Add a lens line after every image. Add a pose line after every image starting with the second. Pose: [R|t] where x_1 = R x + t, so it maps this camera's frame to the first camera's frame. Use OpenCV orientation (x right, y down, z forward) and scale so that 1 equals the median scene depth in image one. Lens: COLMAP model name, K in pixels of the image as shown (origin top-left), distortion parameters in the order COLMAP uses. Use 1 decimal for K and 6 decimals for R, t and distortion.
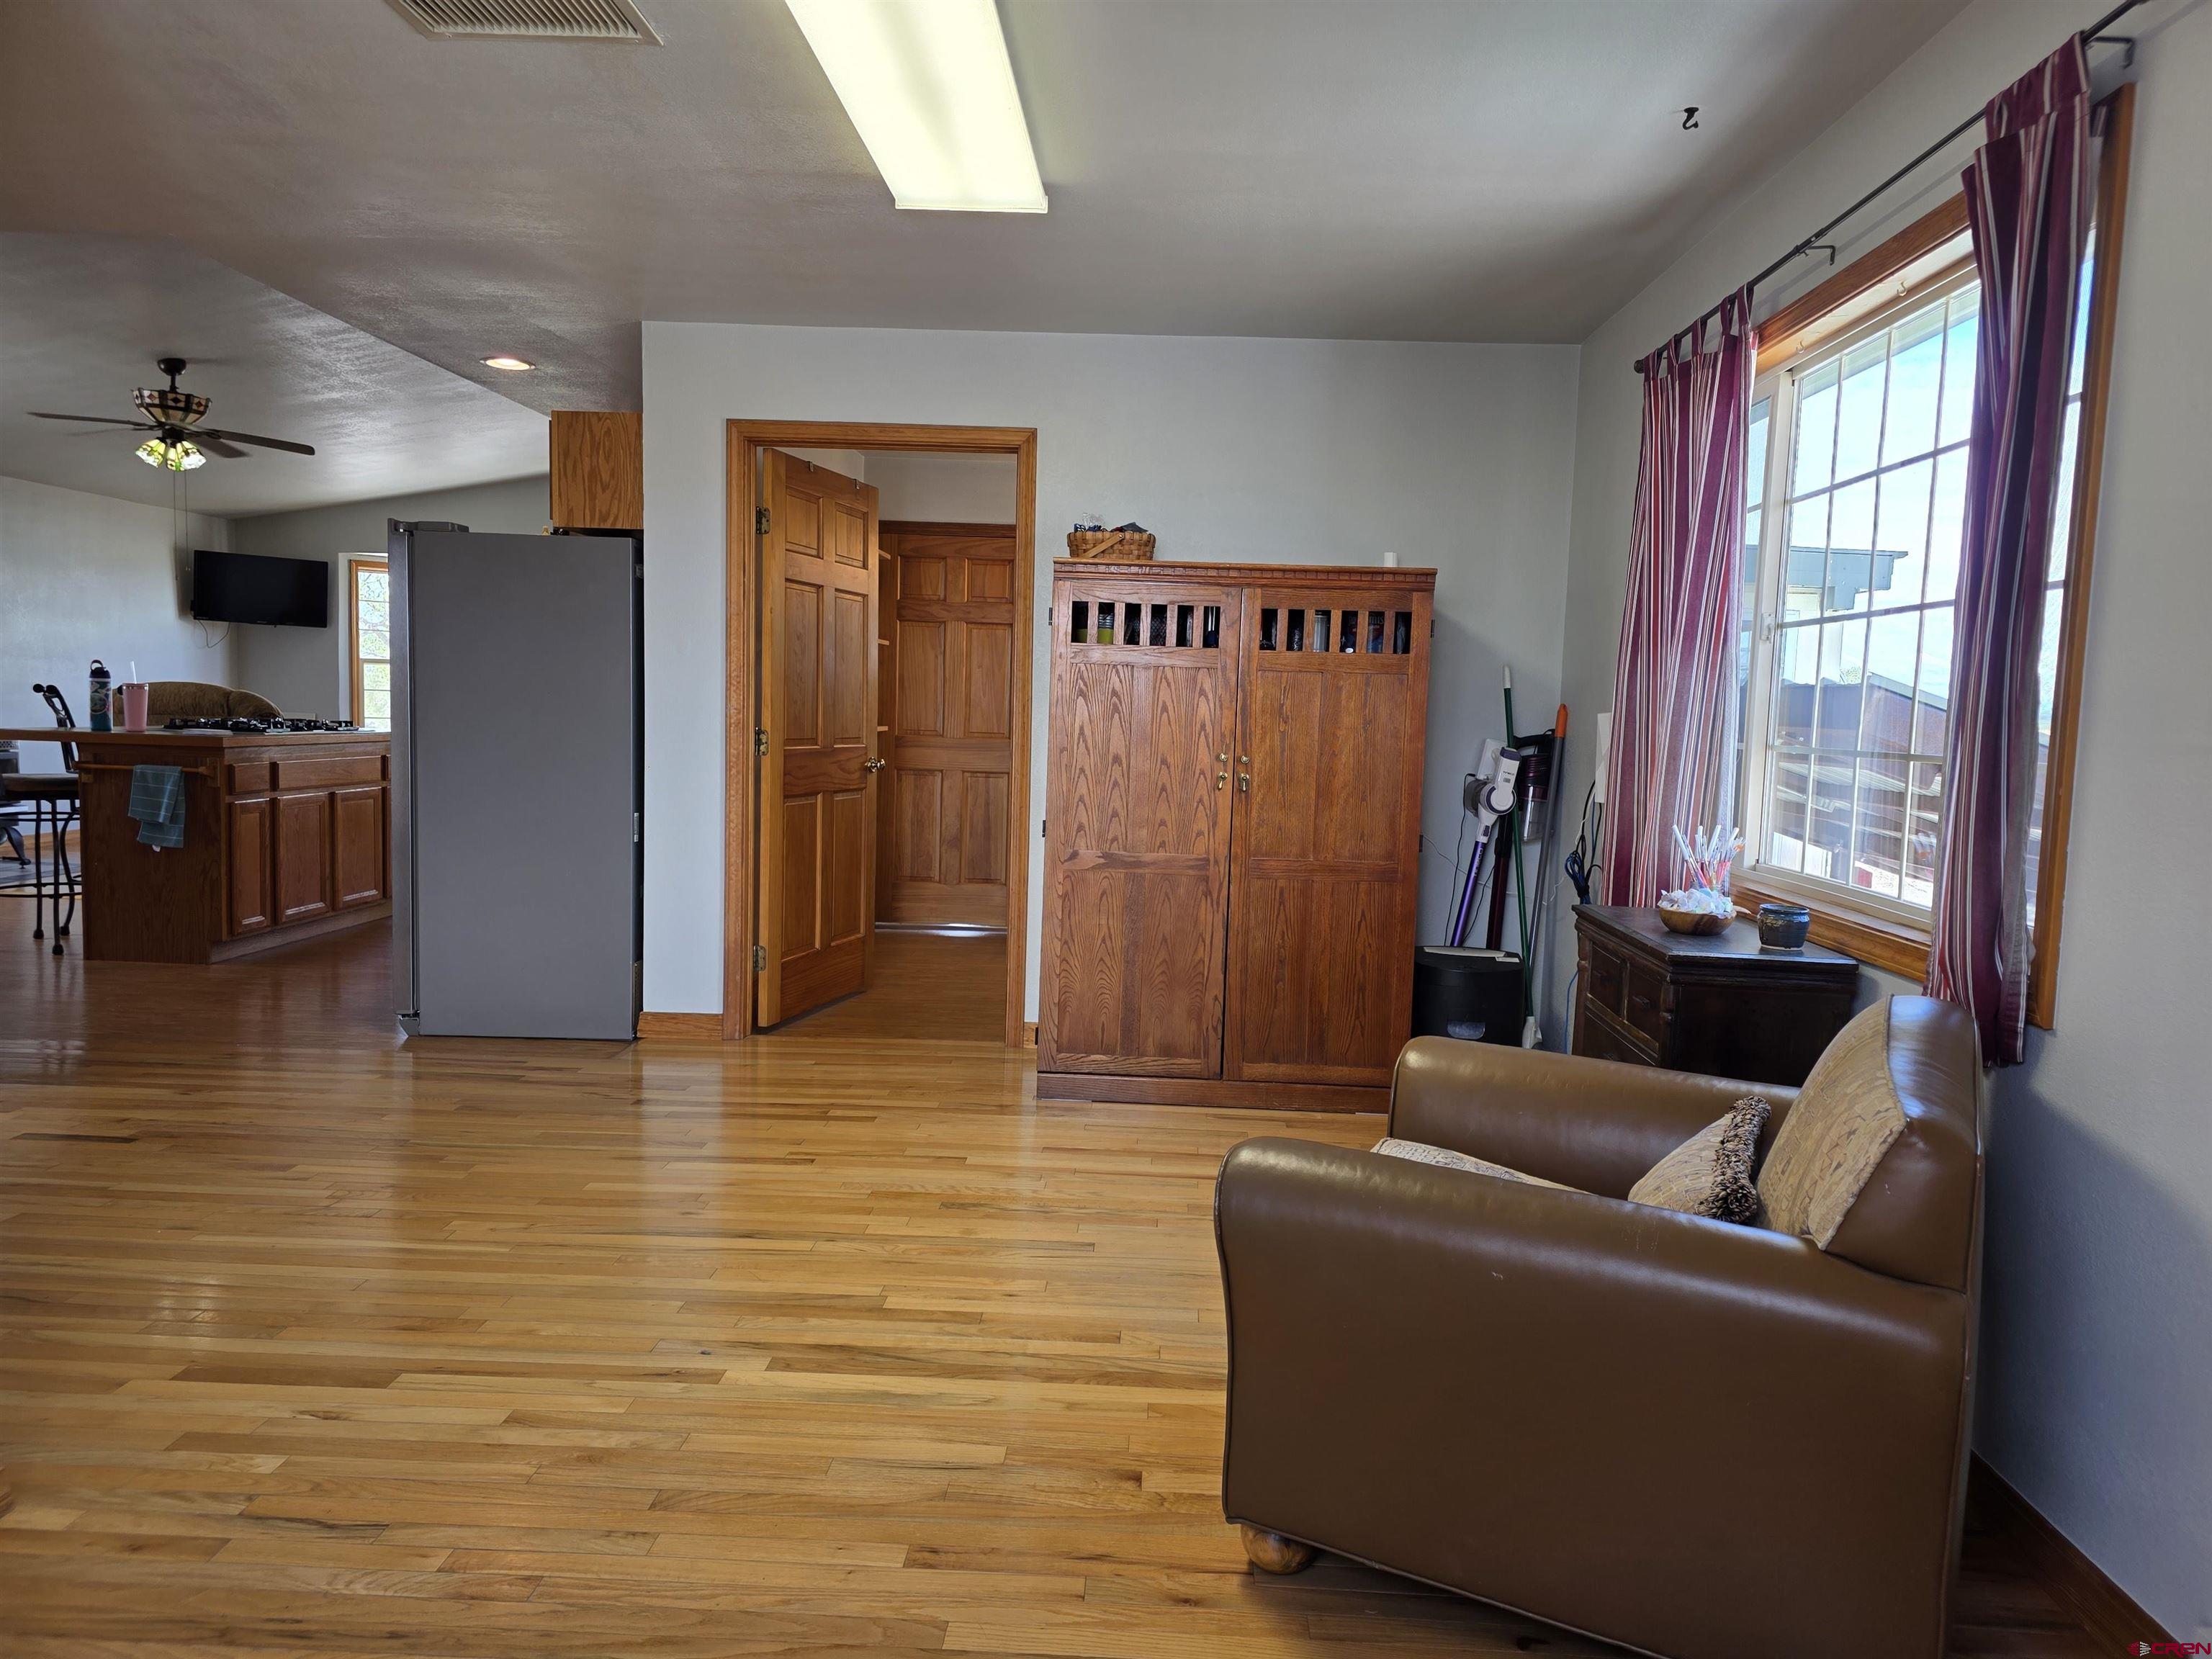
lens RADIAL K [[1484.7, 0, 1100.5], [0, 1484.7, 821.9], [0, 0, 1]] dist [0.040698, -0.025743]
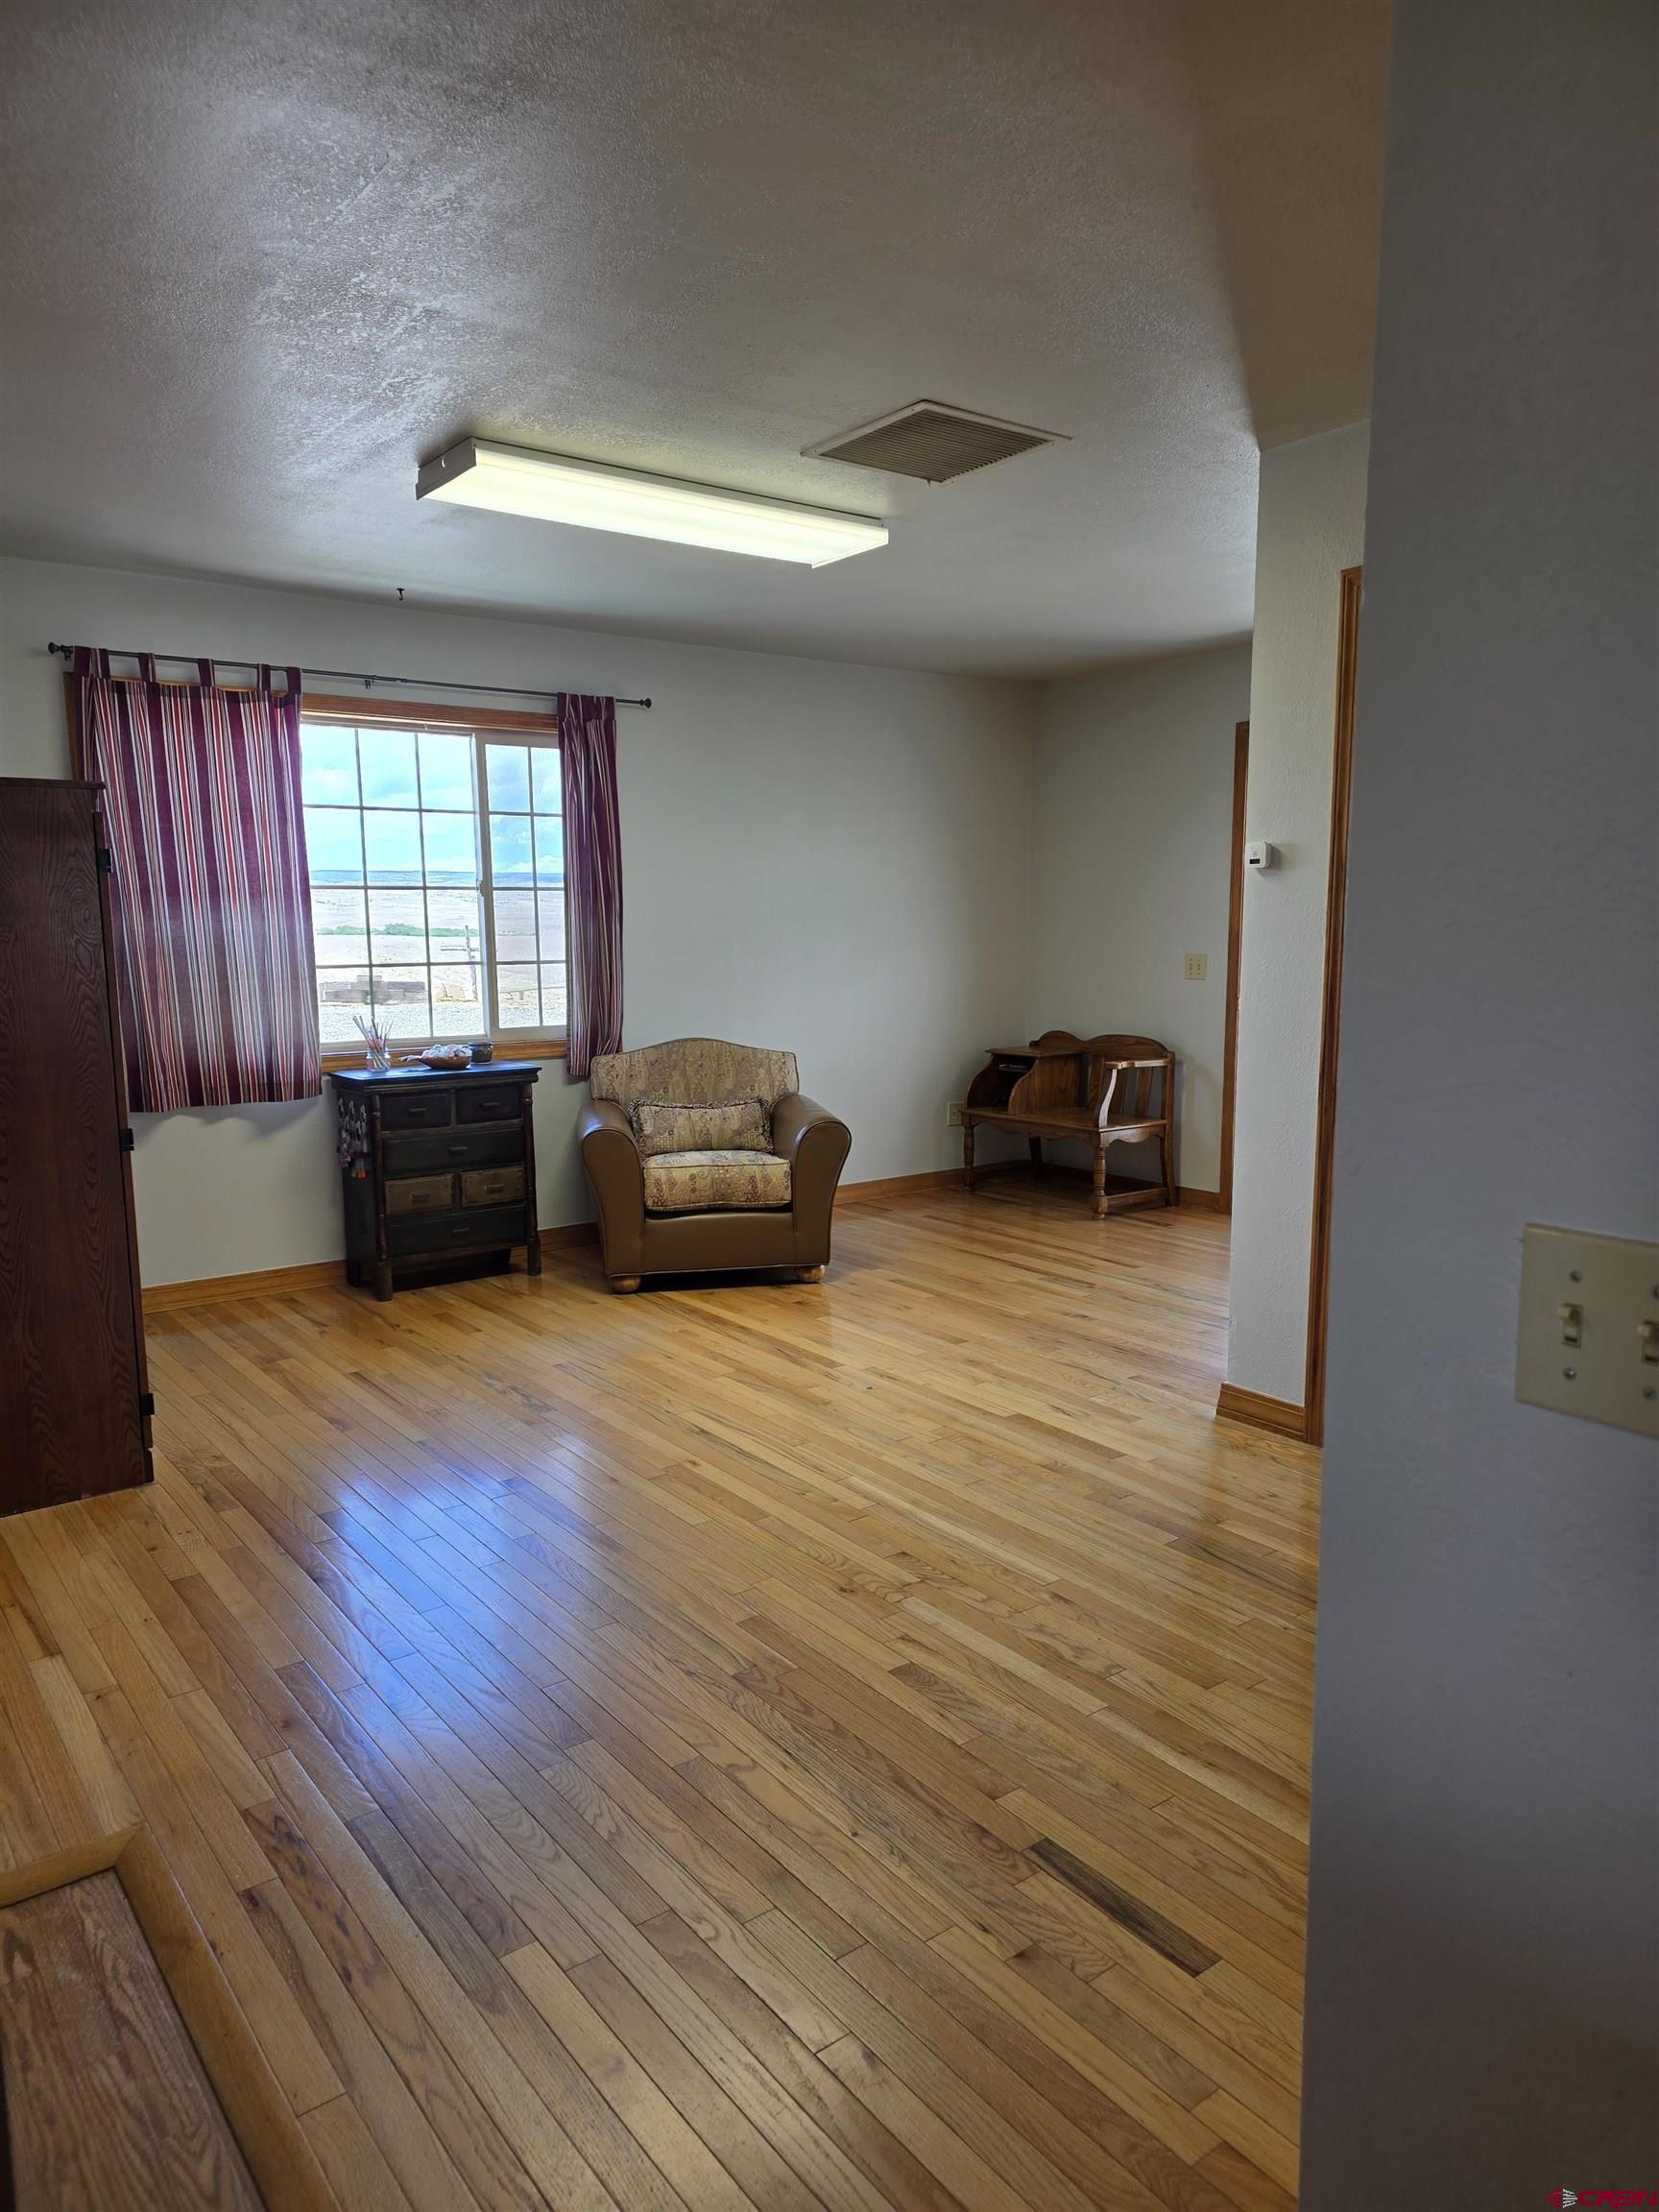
lens RADIAL K [[1484.7, 0, 828.7], [0, 1484.7, 1106.2], [0, 0, 1]] dist [0.040698, -0.025743]
pose [[-0.640474, -0.134695, 0.756076, -1.418663], [0.045163, 0.976190, 0.212166, -0.274144], [-0.766651, 0.170033, -0.619141, 1.967162]]
